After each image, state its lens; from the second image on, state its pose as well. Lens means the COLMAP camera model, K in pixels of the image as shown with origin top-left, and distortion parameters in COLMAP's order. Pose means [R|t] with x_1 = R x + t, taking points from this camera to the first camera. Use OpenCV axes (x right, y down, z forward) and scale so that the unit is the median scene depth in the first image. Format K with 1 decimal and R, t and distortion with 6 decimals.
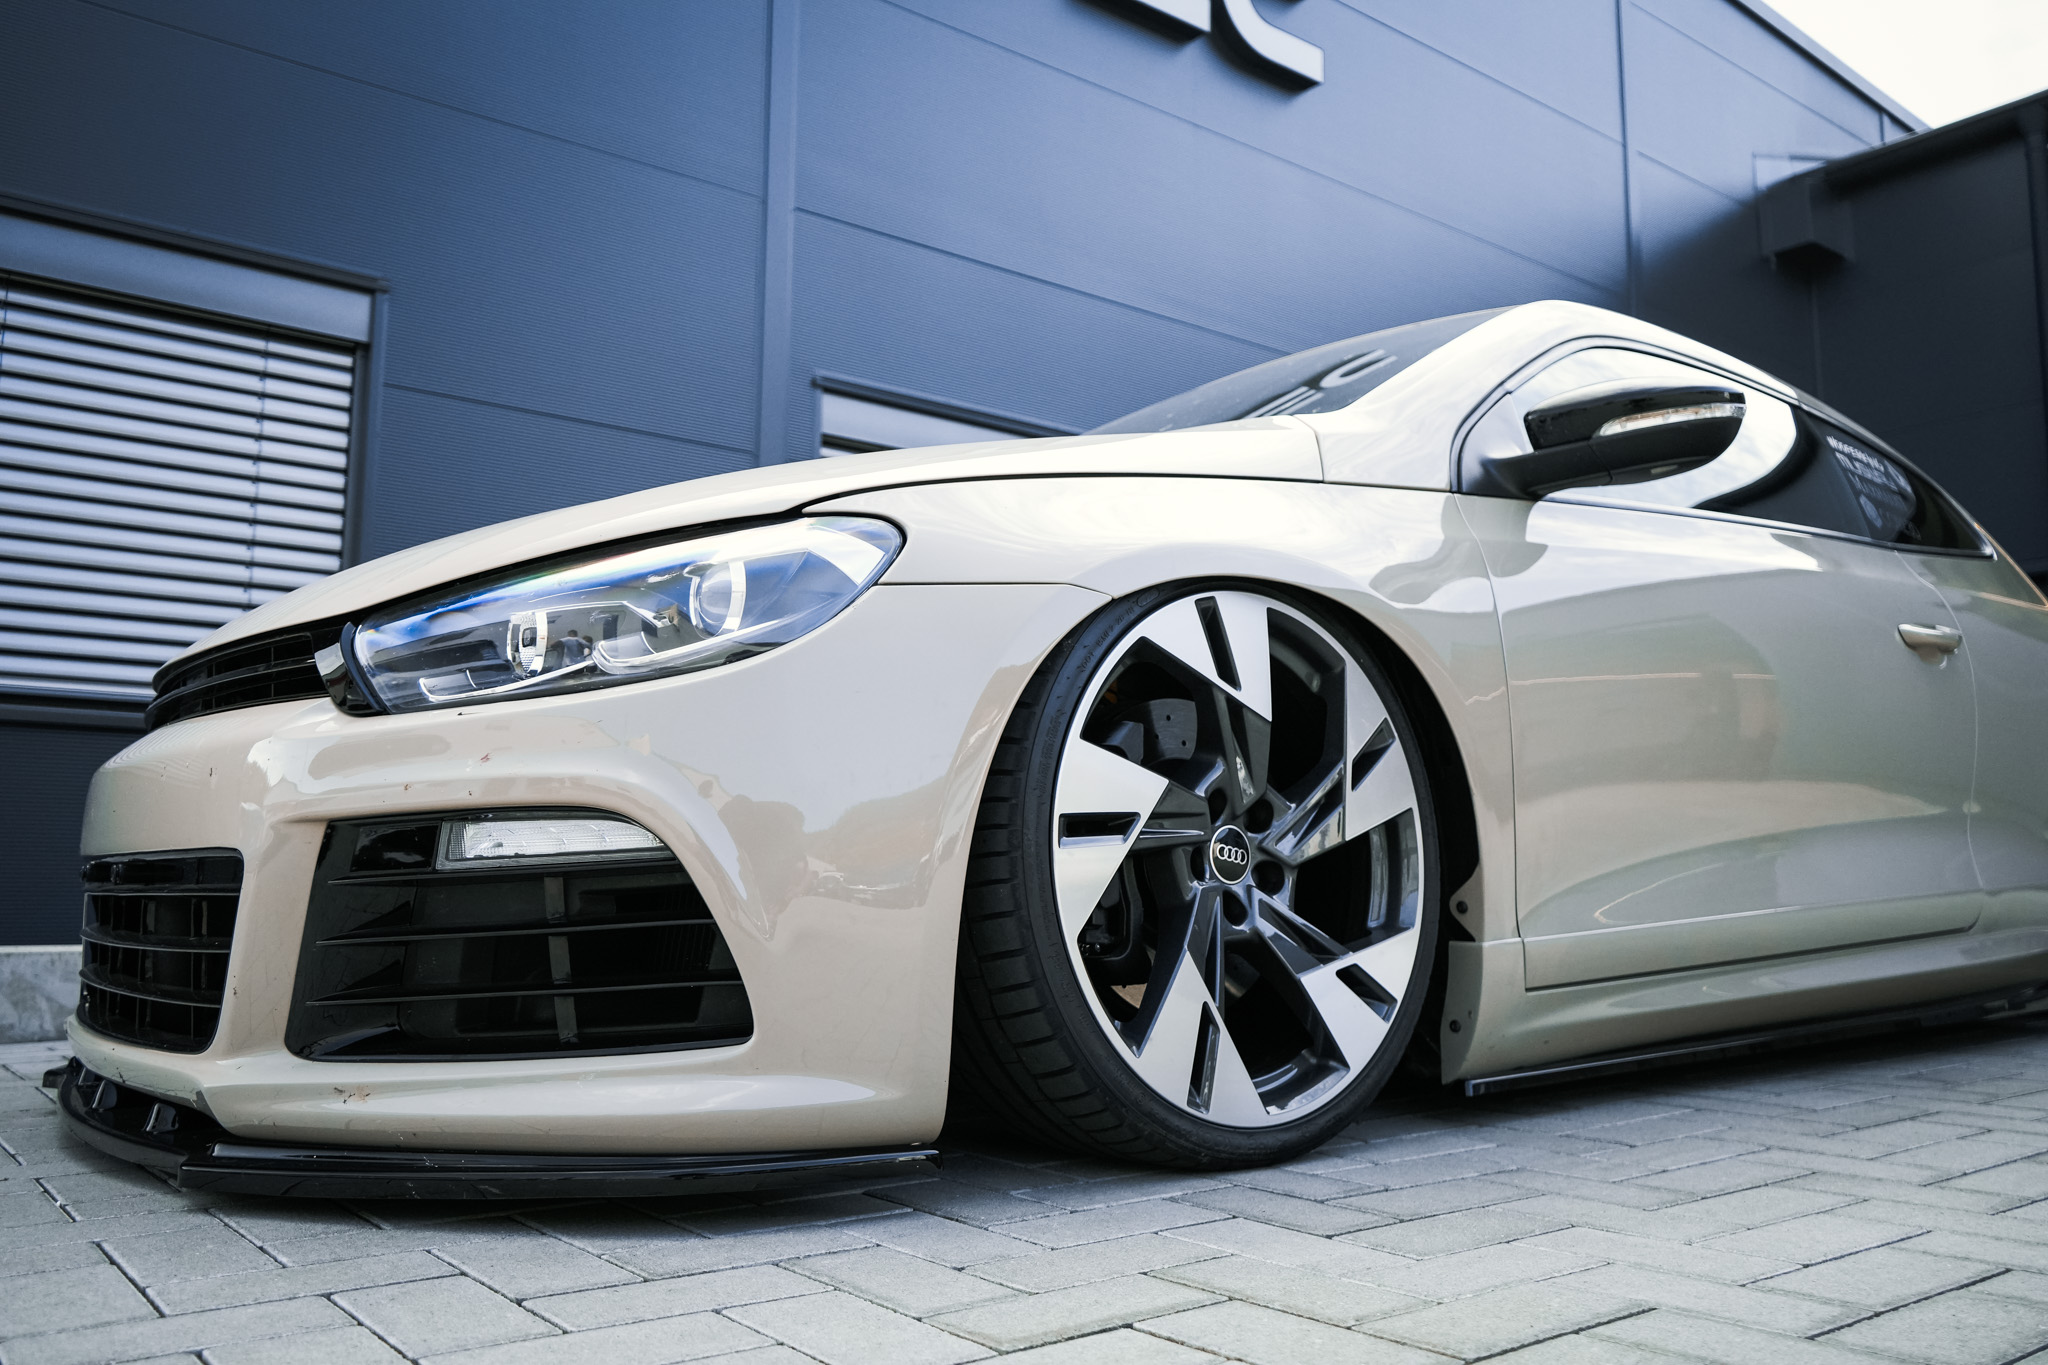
lens RADIAL K [[1633.7, 0, 1024.0], [0, 1633.7, 682.5], [0, 0, 1]] dist [-0.019951, 0.008219]
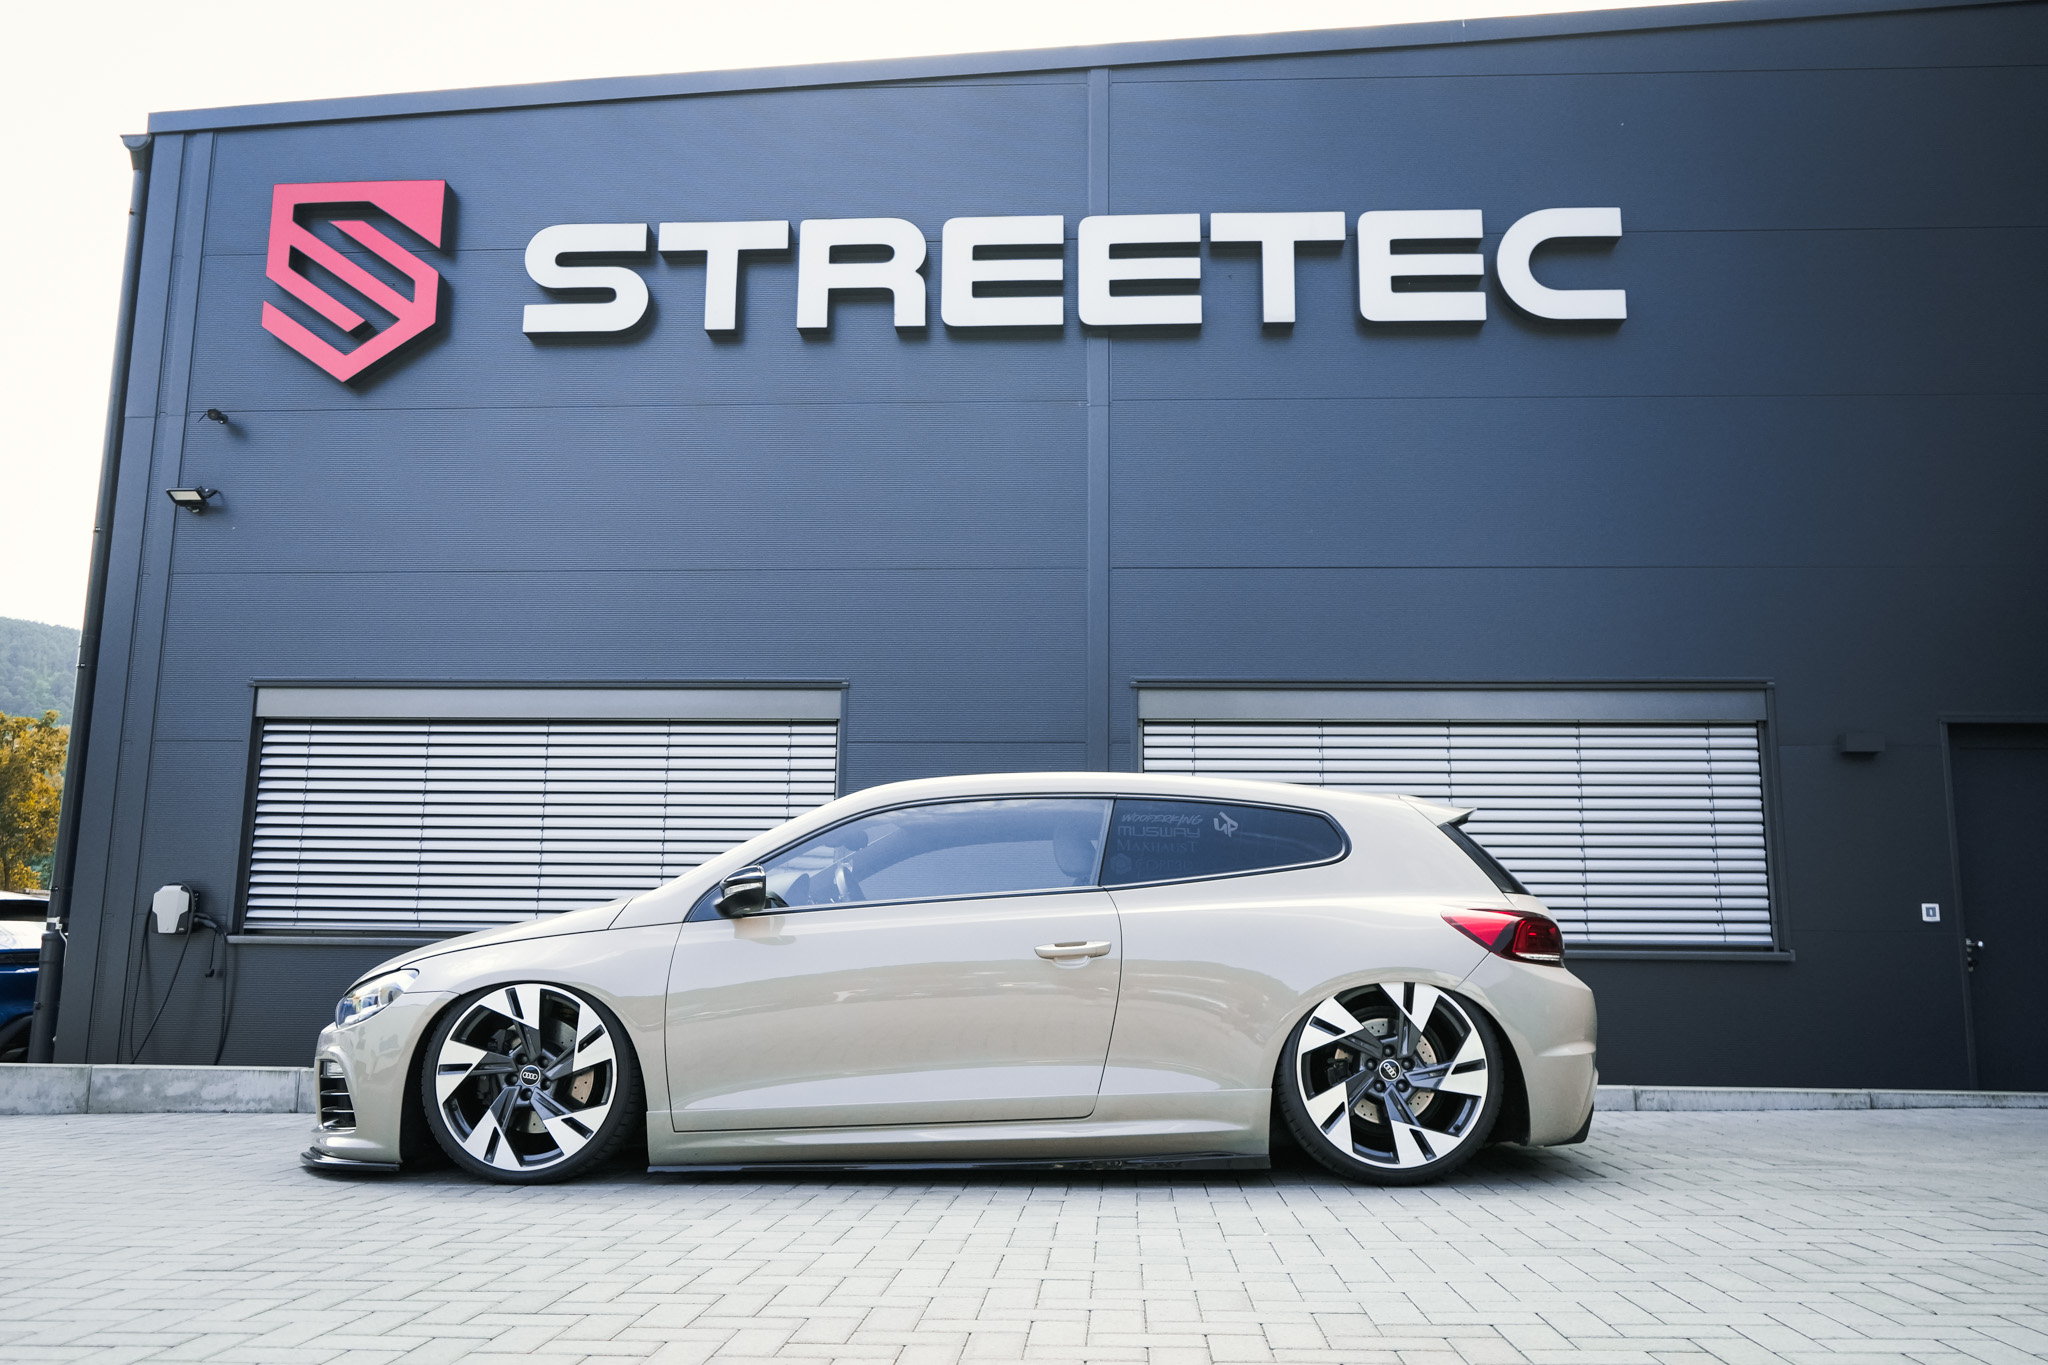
lens RADIAL K [[1633.7, 0, 1024.0], [0, 1633.7, 682.5], [0, 0, 1]] dist [-0.019951, 0.008219]
pose [[0.756479, -0.110658, -0.644588, 2.777033], [0.078006, 0.993813, -0.079064, -0.295977], [0.649349, 0.009528, 0.760431, -0.643826]]
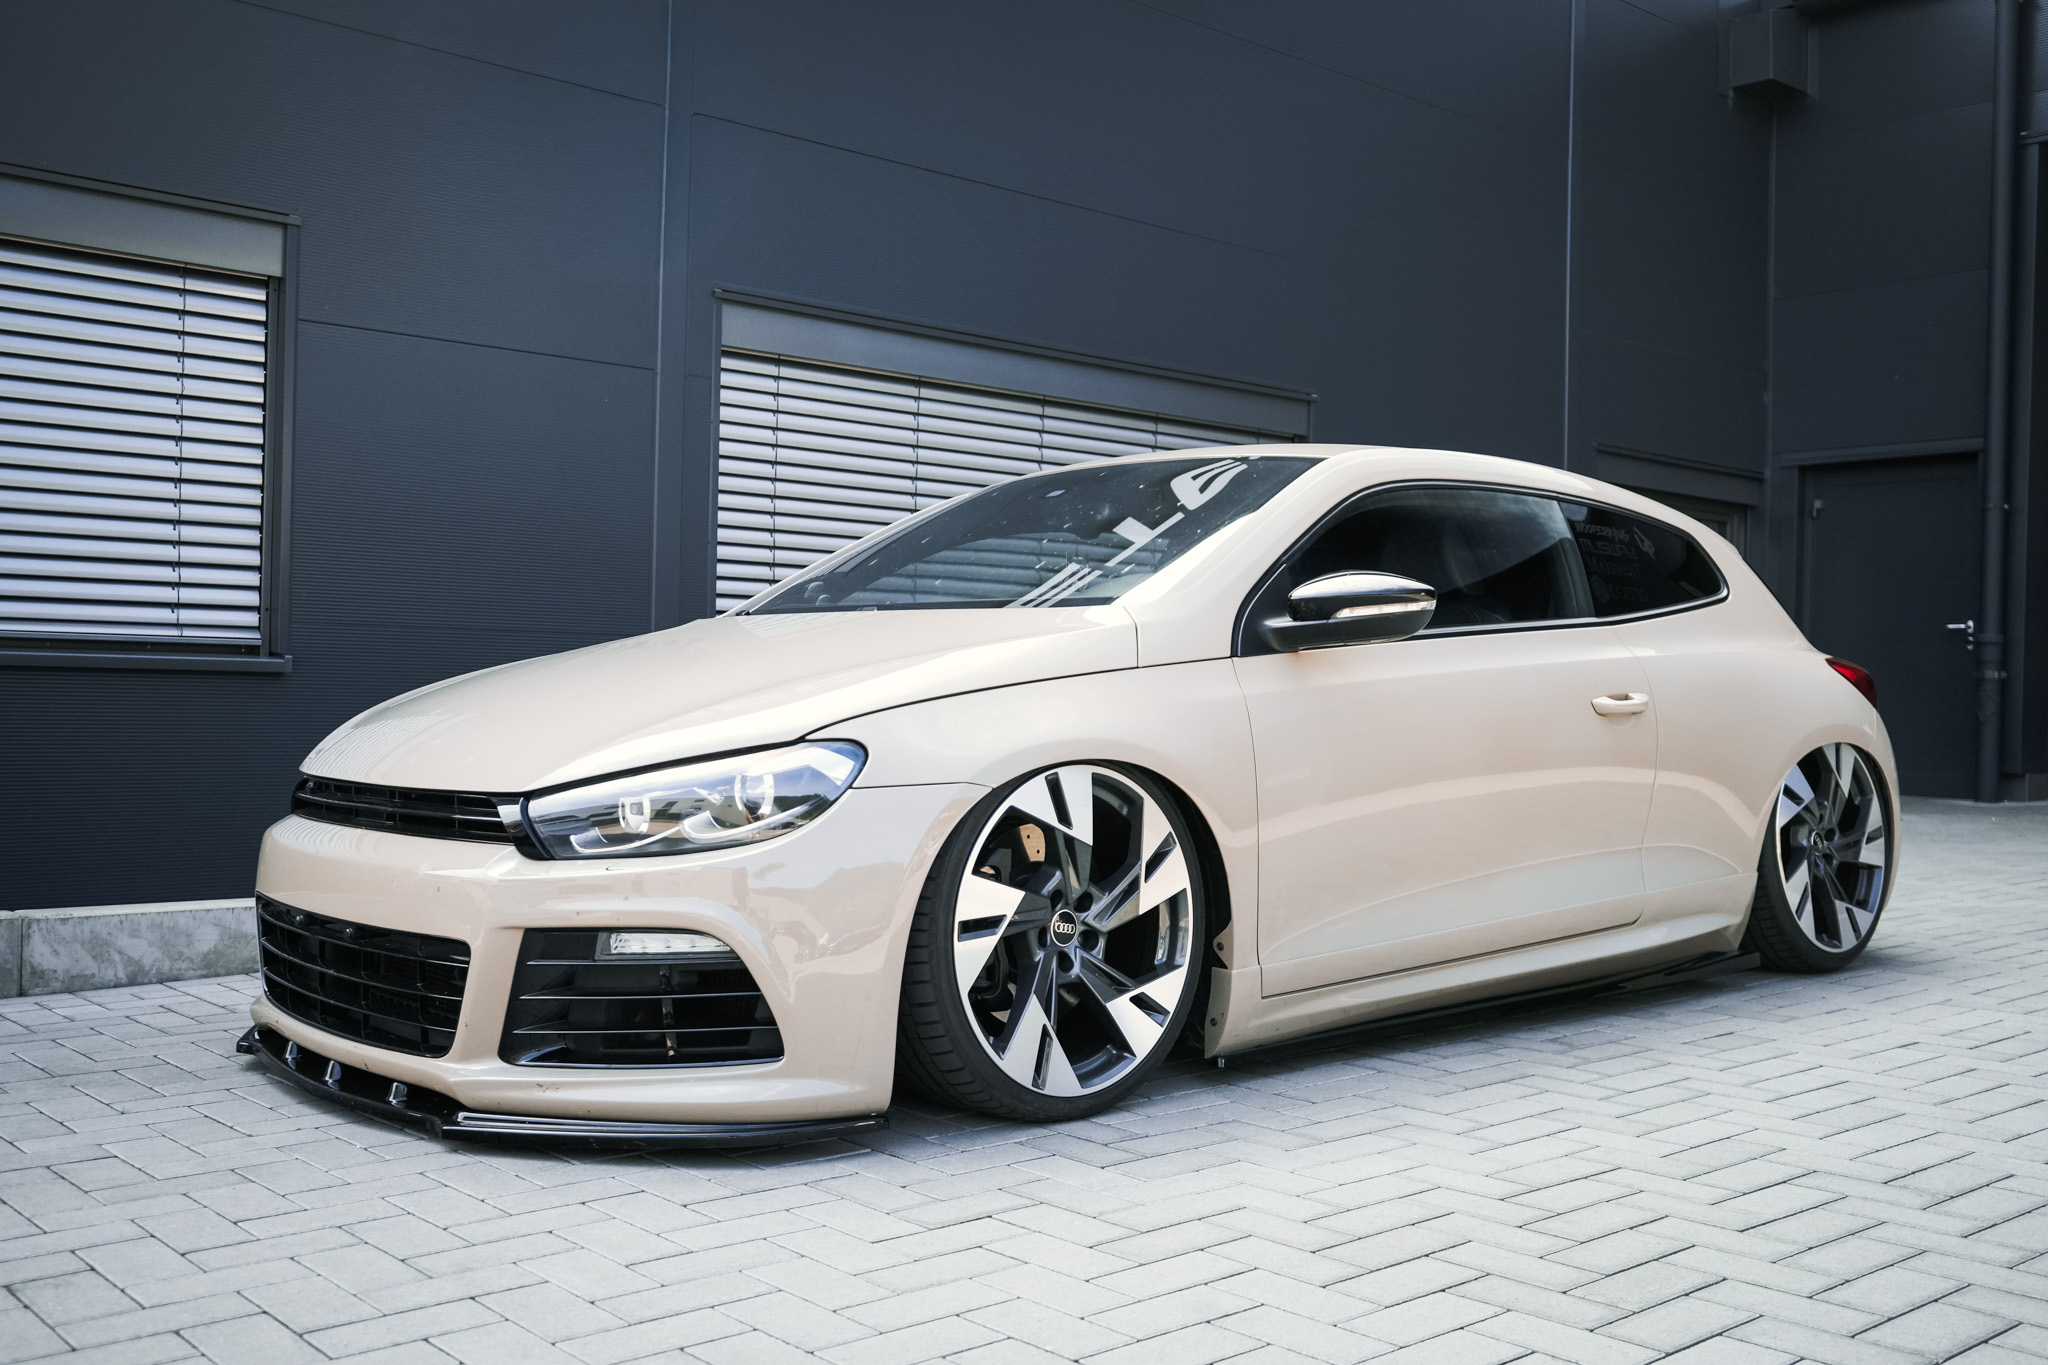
lens RADIAL K [[1975.2, 0, 1024.0], [0, 1975.2, 682.5], [0, 0, 1]] dist [0.009127, 0.000532]
pose [[0.998122, 0.013465, 0.059752, -0.032697], [-0.020719, 0.992253, 0.122491, -0.376685], [-0.057640, -0.123499, 0.990669, -0.902513]]
